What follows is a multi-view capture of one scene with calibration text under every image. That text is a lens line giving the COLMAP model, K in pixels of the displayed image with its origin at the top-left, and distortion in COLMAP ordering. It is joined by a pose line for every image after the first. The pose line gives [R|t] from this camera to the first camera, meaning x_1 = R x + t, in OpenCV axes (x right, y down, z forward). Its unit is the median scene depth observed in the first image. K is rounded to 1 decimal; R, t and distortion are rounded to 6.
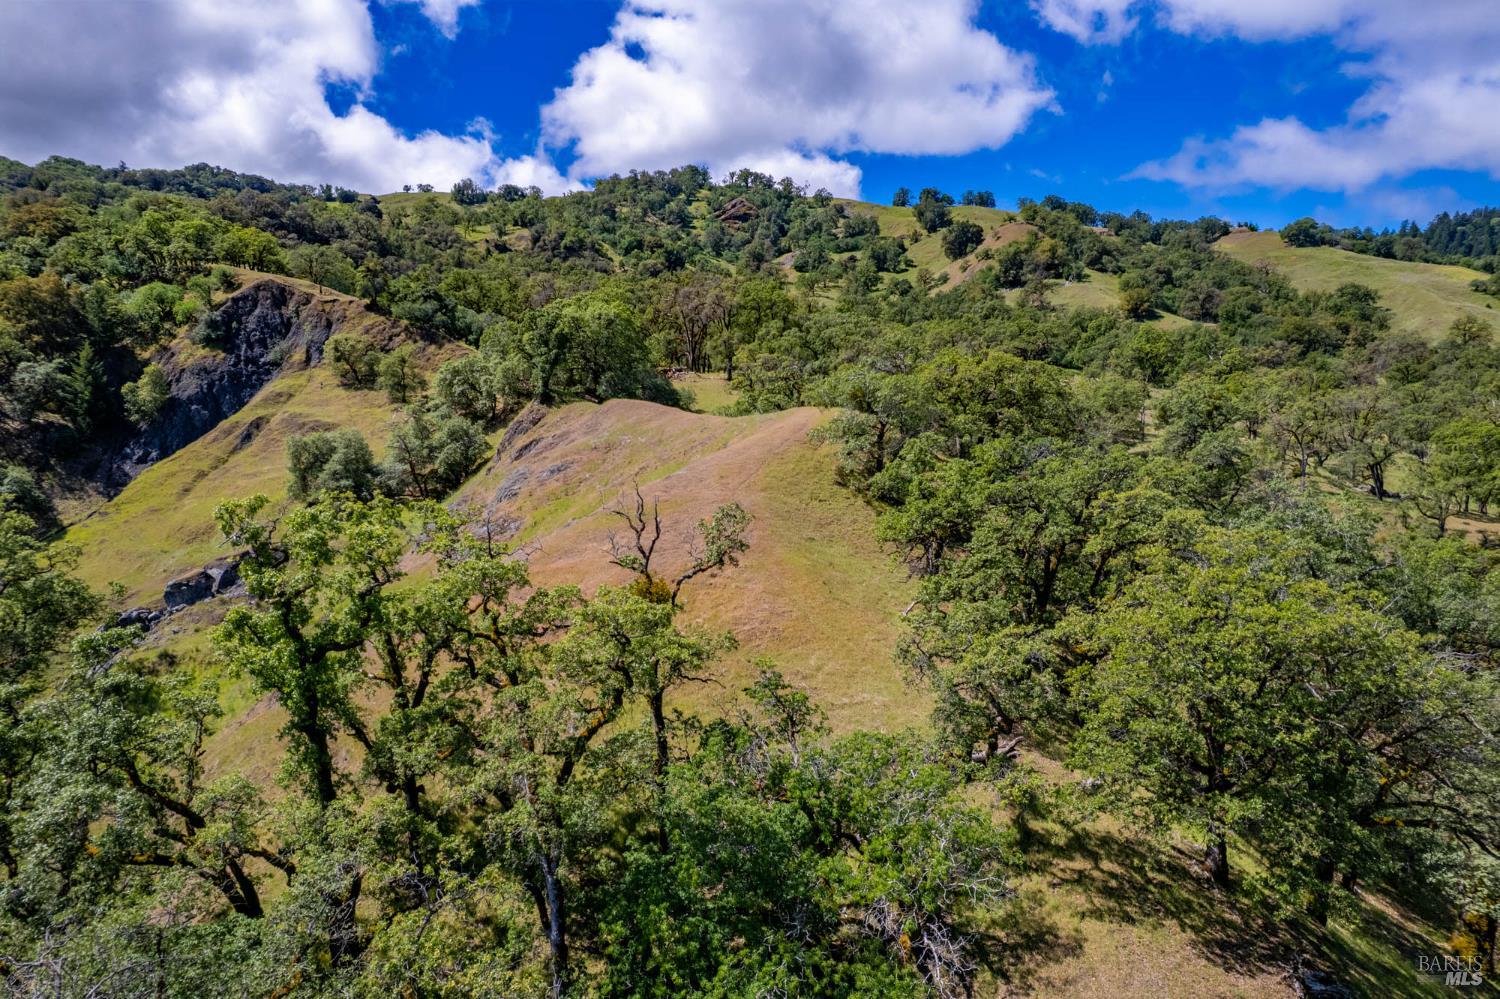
lens RADIAL K [[957.7, 0, 755.3], [0, 957.7, 497.1], [0, 0, 1]] dist [-0.076432, 0.058096]
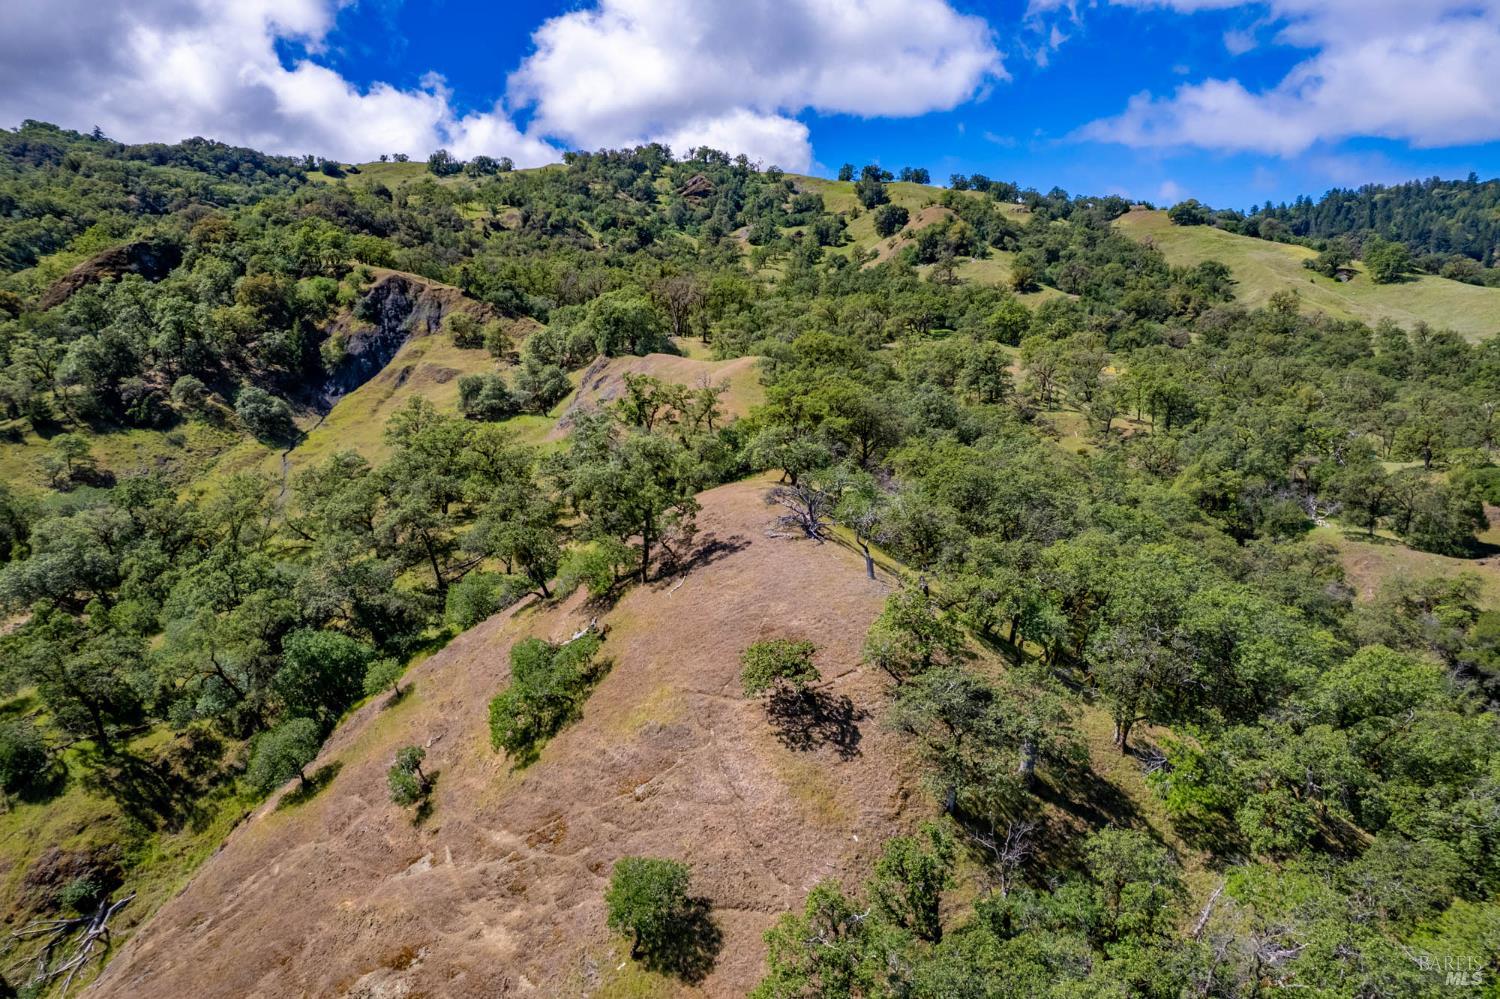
lens RADIAL K [[957.7, 0, 756.1], [0, 957.7, 503.2], [0, 0, 1]] dist [-0.076432, 0.058096]
pose [[0.998947, -0.007704, 0.045232, -0.004892], [0.005486, 0.998786, 0.048953, 0.019337], [-0.045554, -0.048653, 0.997776, -0.172961]]
